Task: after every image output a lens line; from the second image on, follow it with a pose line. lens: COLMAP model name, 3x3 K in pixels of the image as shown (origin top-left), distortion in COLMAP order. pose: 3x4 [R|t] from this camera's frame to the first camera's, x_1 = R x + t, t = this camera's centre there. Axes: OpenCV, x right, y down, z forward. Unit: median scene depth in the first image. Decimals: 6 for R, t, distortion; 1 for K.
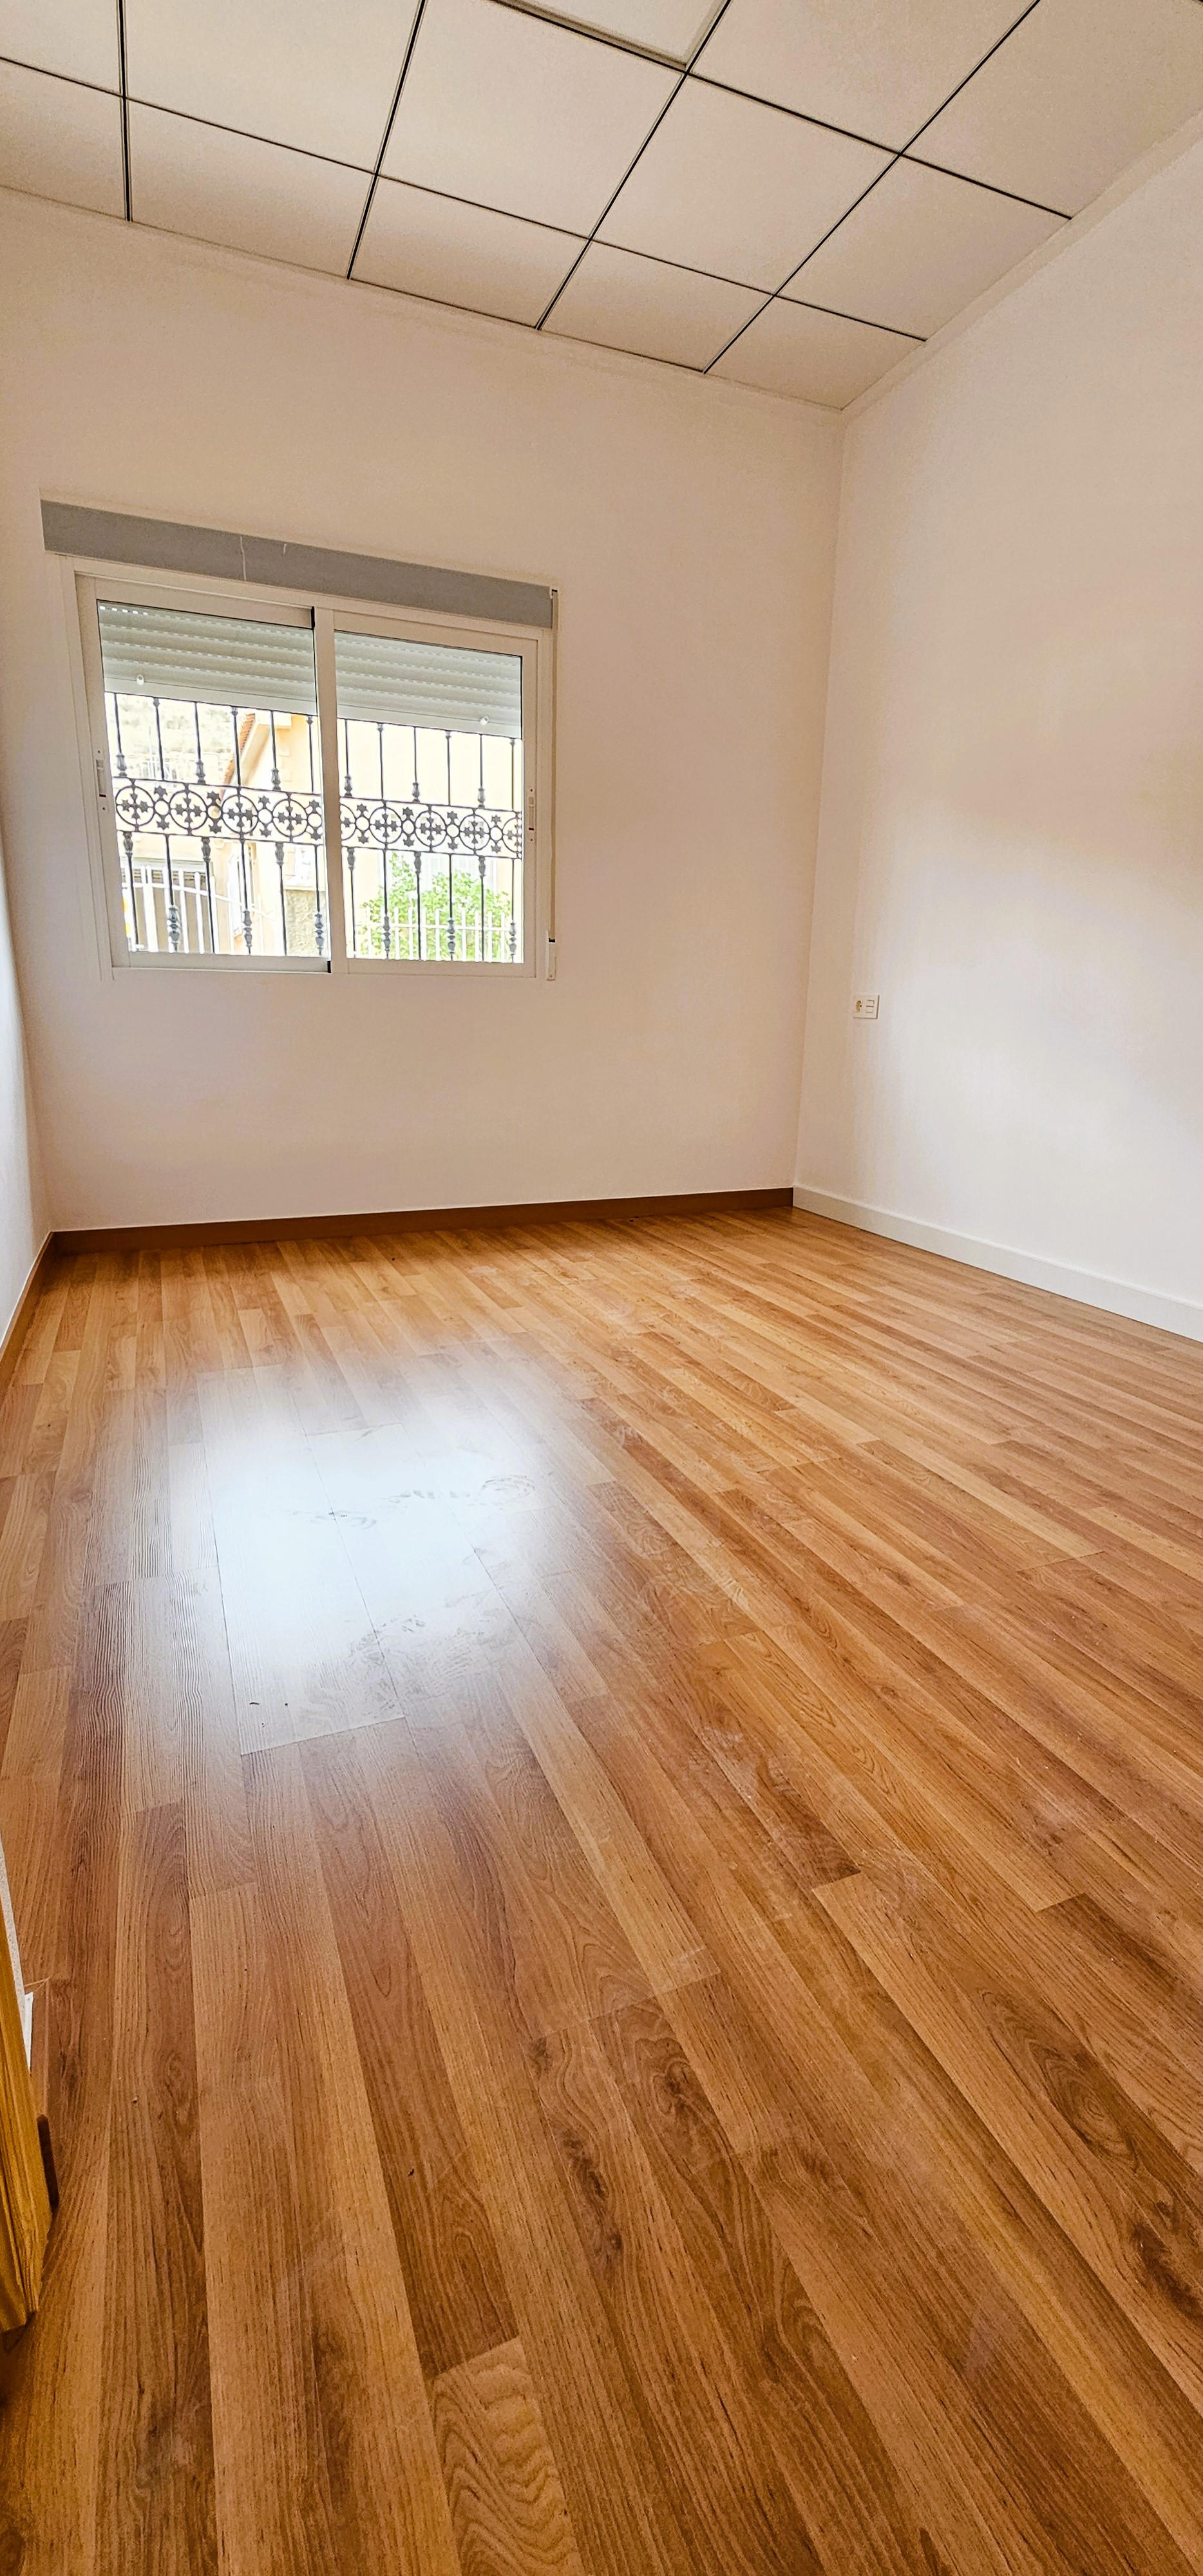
lens RADIAL K [[1053.1, 0, 594.1], [0, 1053.1, 1270.6], [0, 0, 1]] dist [0.004980, 0.001084]
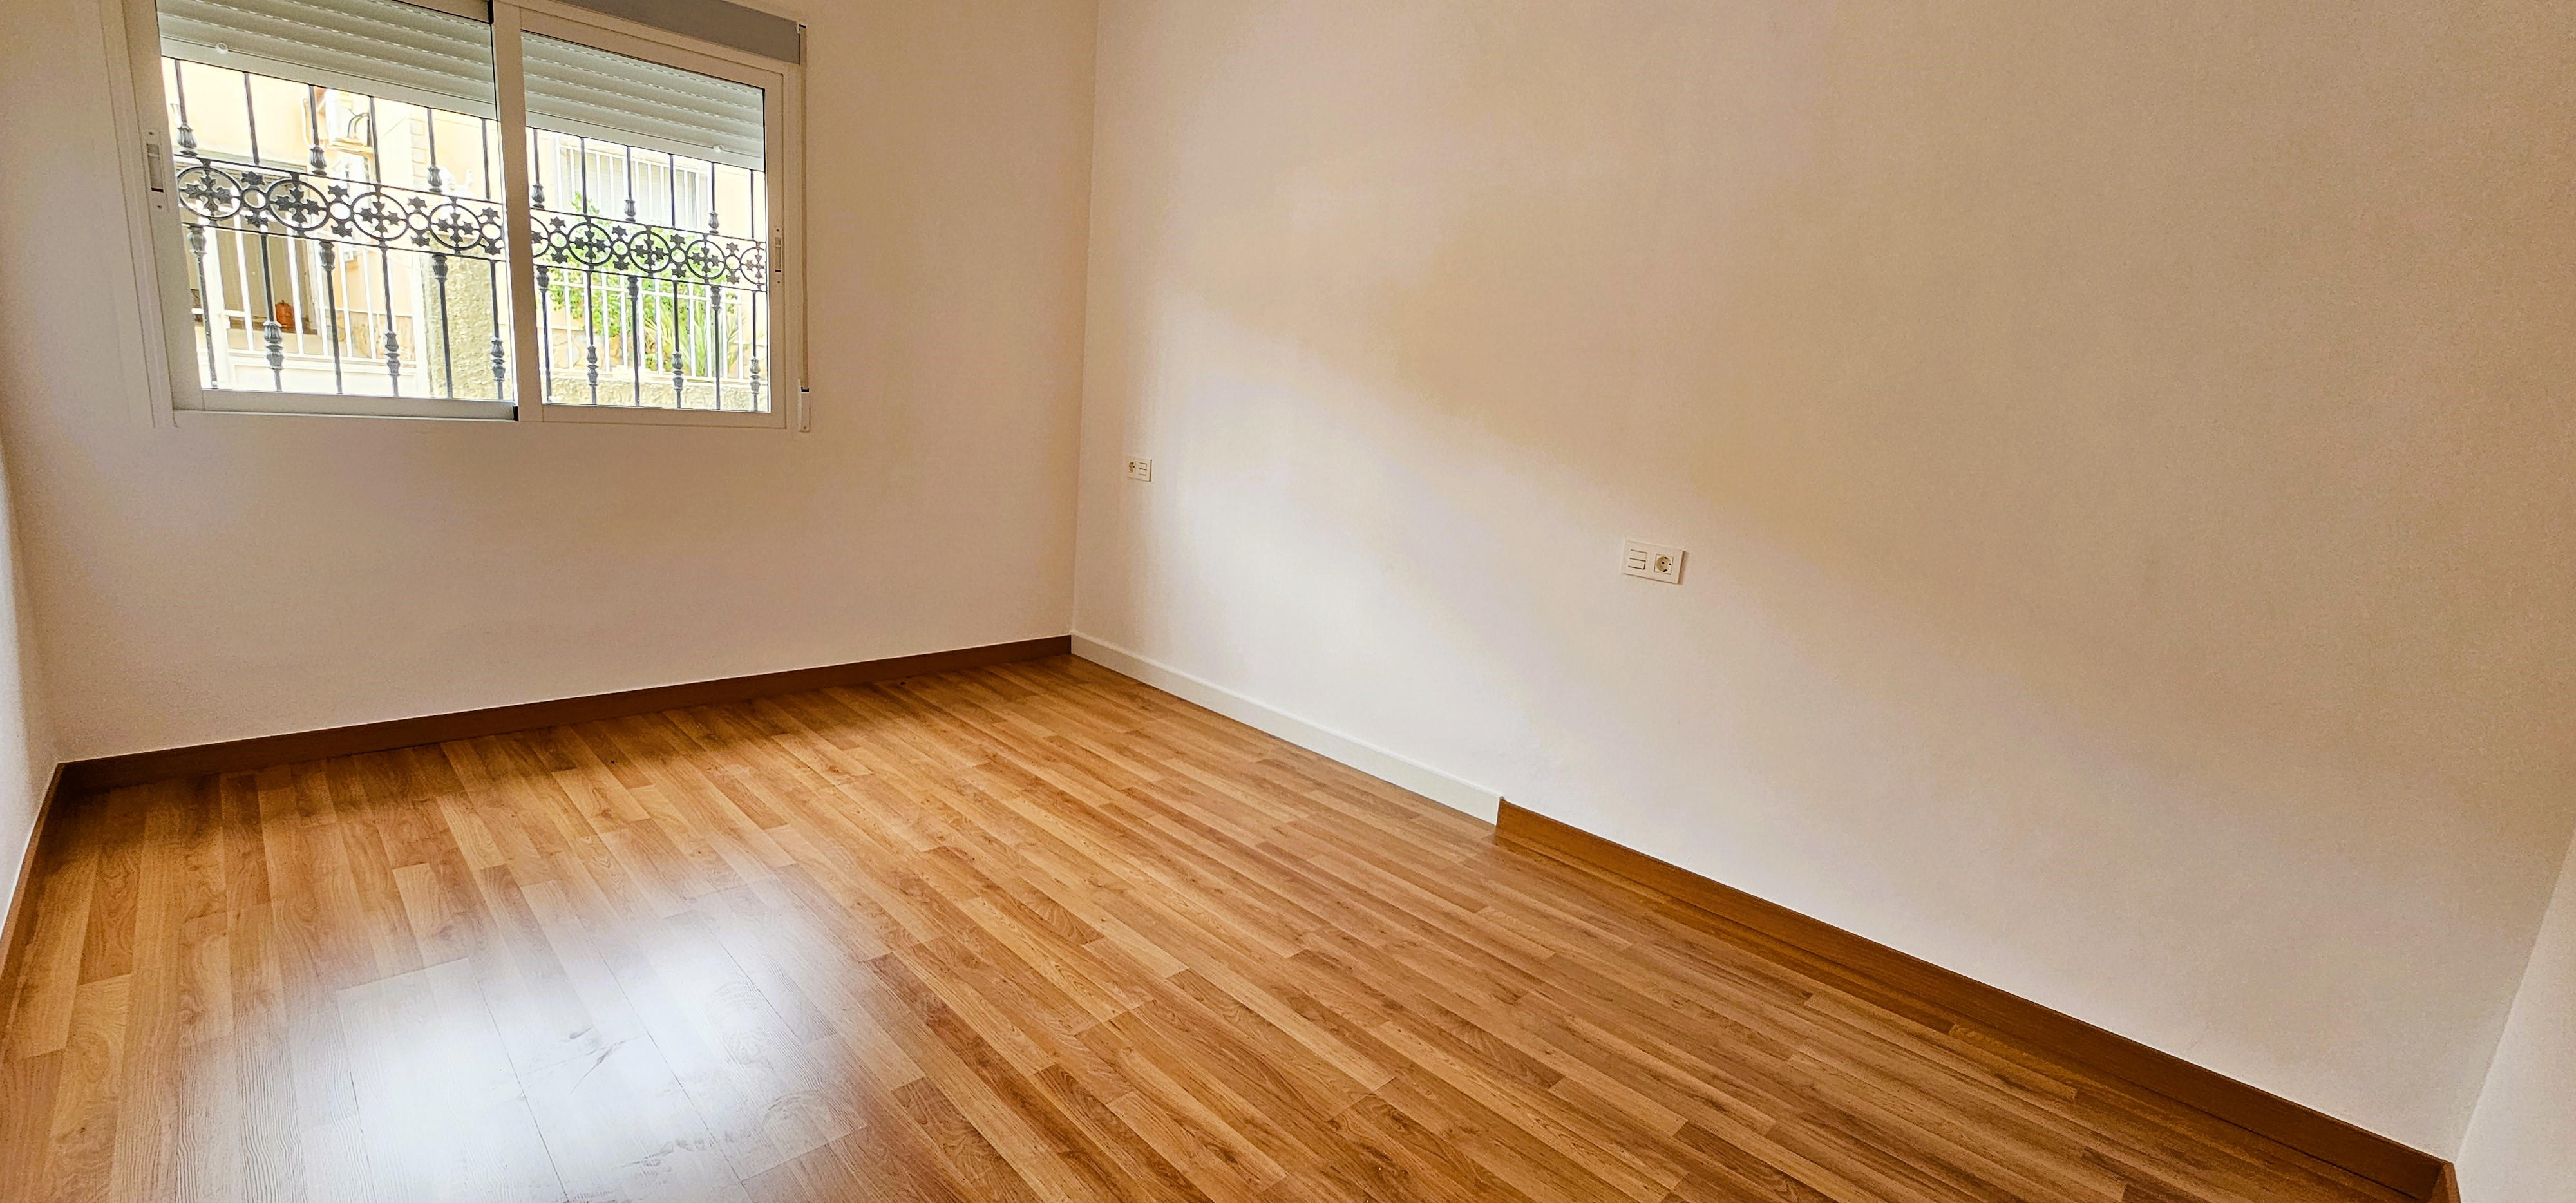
lens RADIAL K [[1053.1, 0, 1271.1], [0, 1053.1, 592.1], [0, 0, 1]] dist [0.004980, 0.001084]
pose [[0.923045, -0.020817, 0.384129, -0.027192], [0.036787, 0.998735, -0.034275, -0.111096], [-0.382930, 0.045768, 0.922643, 0.003162]]
